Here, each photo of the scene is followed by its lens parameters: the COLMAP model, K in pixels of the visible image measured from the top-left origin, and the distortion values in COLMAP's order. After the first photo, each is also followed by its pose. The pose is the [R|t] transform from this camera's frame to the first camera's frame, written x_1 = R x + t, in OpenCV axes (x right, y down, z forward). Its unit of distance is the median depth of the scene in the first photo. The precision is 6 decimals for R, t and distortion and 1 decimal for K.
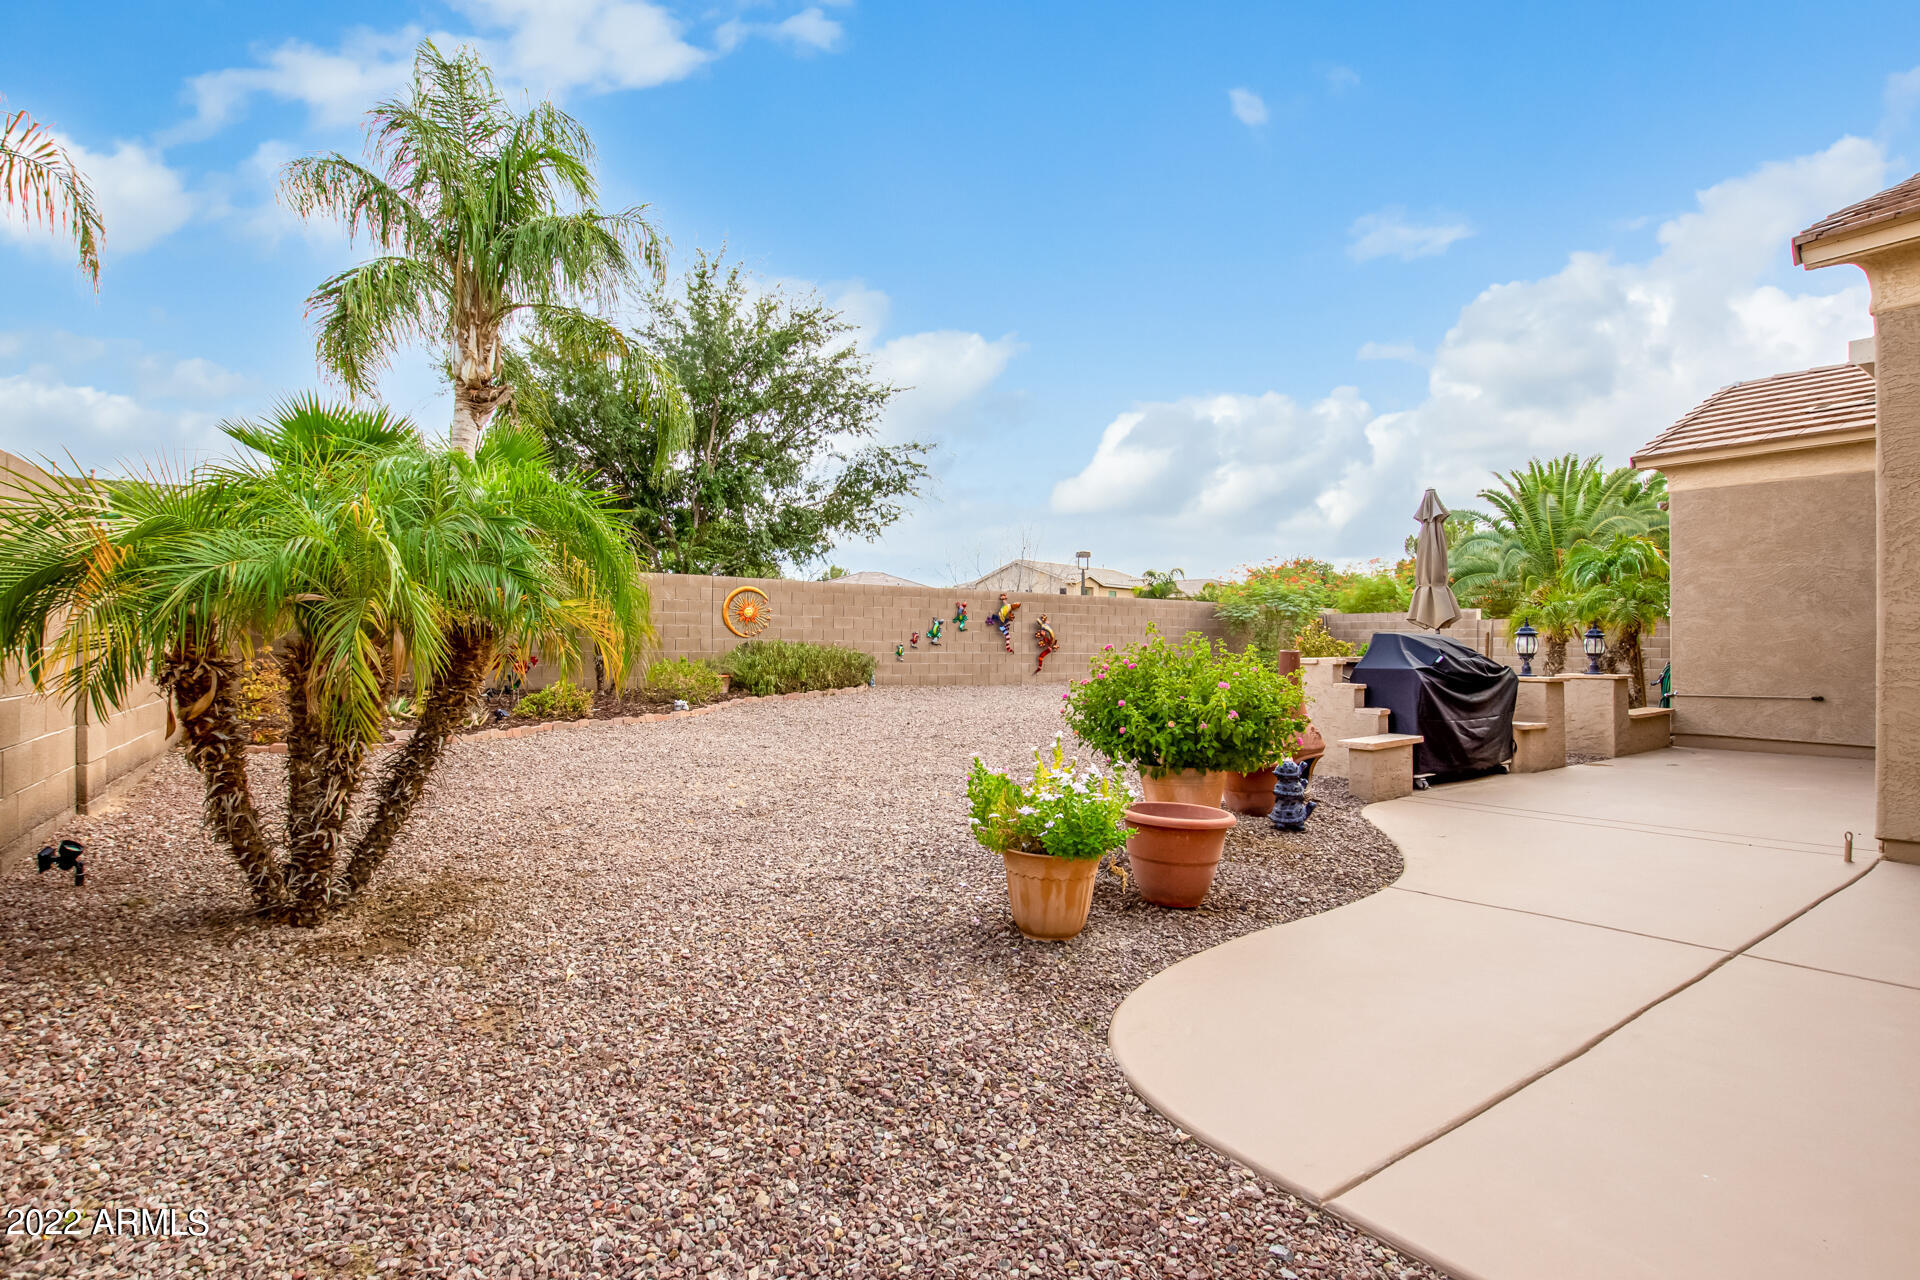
lens RADIAL K [[901.4, 0, 966.0], [0, 901.4, 643.6], [0, 0, 1]] dist [-0.004350, -0.000023]
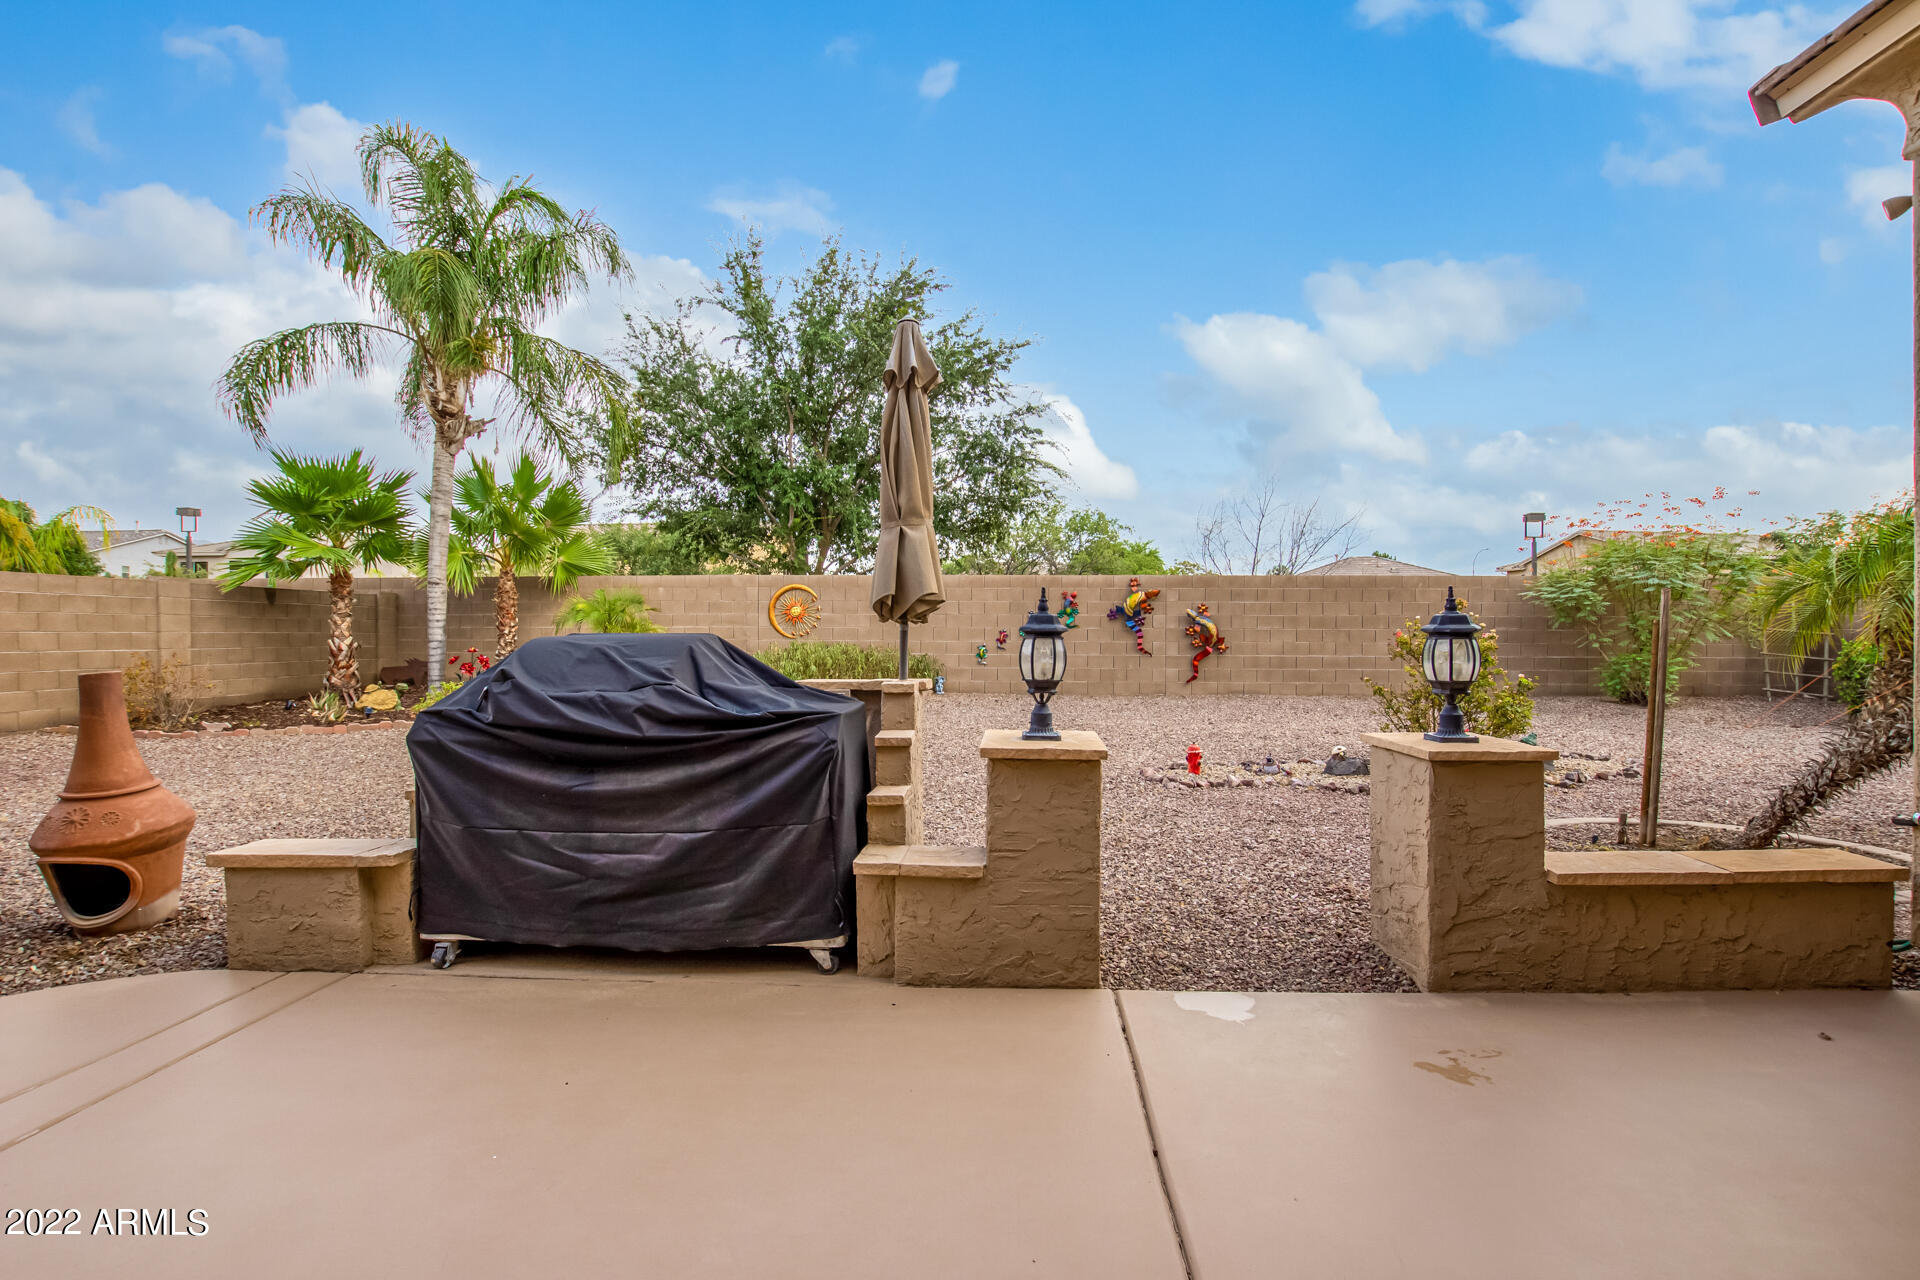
lens RADIAL K [[901.4, 0, 946.2], [0, 901.4, 633.4], [0, 0, 1]] dist [-0.004350, -0.000023]
pose [[0.800902, -0.006734, -0.598758, 0.405622], [0.004804, 0.999977, -0.004821, -0.005735], [0.598776, 0.000985, 0.800916, 0.304128]]
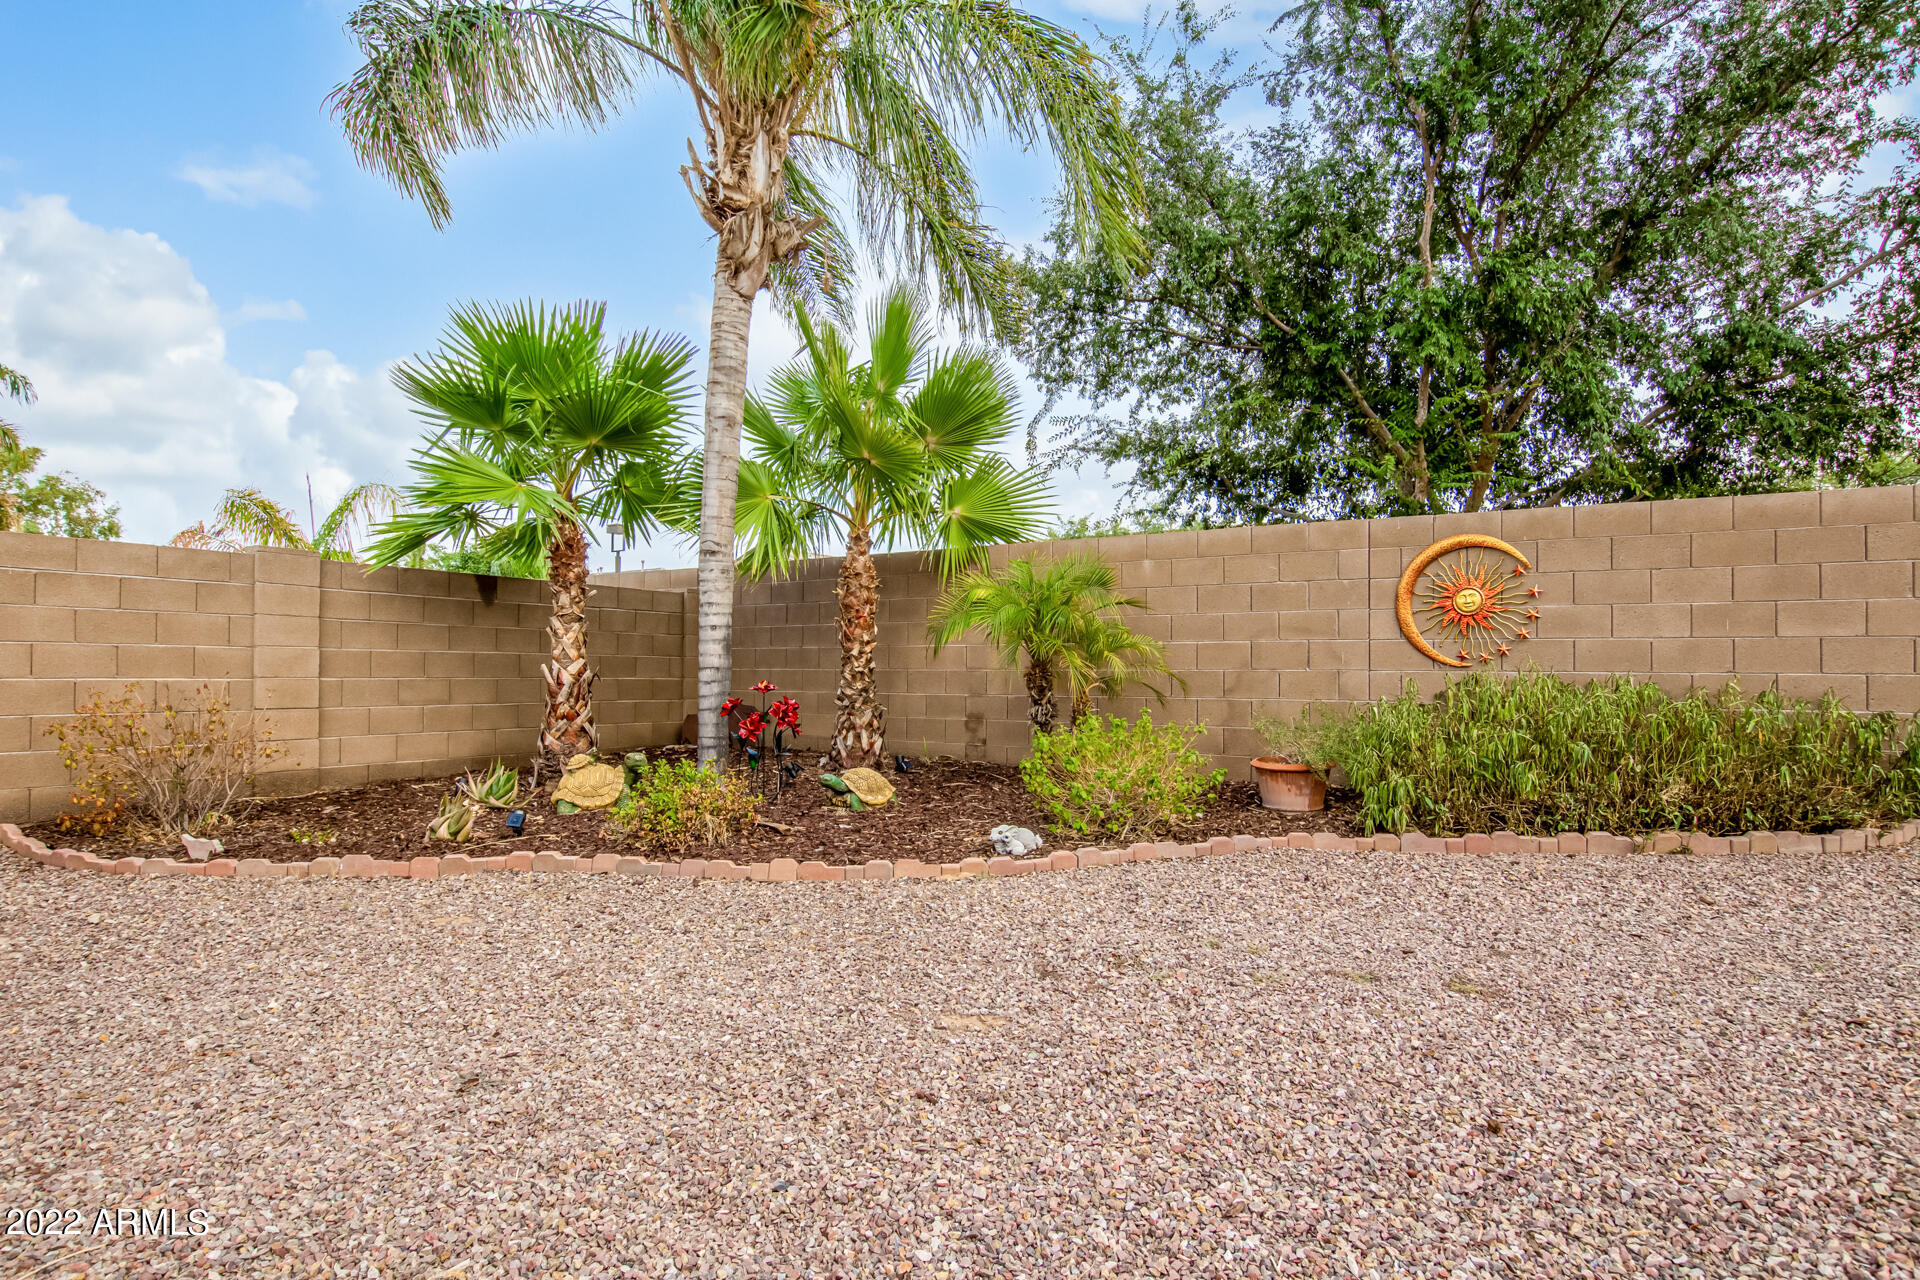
lens RADIAL K [[1014.7, 0, 945.6], [0, 1014.7, 645.2], [0, 0, 1]] dist [0.001228, 0.000461]
pose [[0.428861, -0.028525, -0.902920, 0.050305], [-0.002686, 0.999457, -0.032851, -0.001044], [0.903366, 0.016514, 0.428552, 0.549186]]
